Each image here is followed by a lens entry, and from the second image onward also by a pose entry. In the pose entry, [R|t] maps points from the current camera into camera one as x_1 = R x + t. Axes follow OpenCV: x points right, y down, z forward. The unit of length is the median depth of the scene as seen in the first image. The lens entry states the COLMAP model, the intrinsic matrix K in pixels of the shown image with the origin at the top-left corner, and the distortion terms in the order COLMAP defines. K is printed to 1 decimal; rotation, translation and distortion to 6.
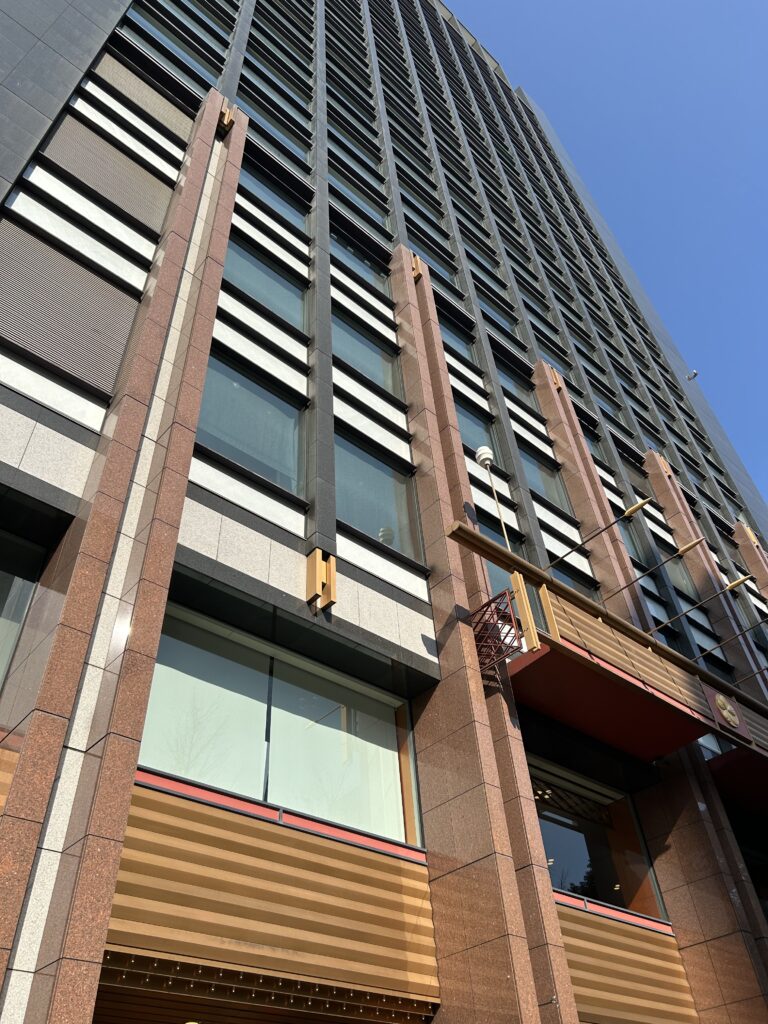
lens RADIAL K [[770.4, 0, 384.0], [0, 770.4, 512.0], [0, 0, 1]] dist [0.044133, -0.041396]
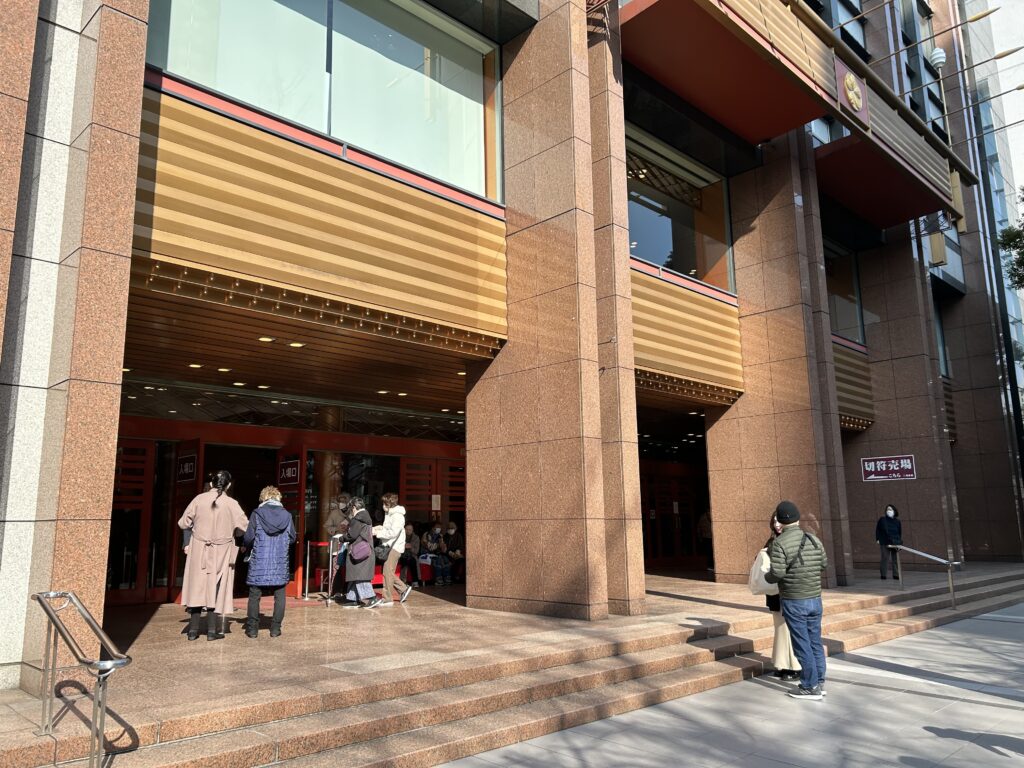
lens RADIAL K [[770.4, 0, 512.0], [0, 770.4, 384.0], [0, 0, 1]] dist [0.044133, -0.041396]
pose [[0.997594, 0.053550, 0.044024, 0.029423], [-0.068941, 0.832996, 0.548967, 0.087179], [-0.007274, -0.550681, 0.834684, 0.076162]]
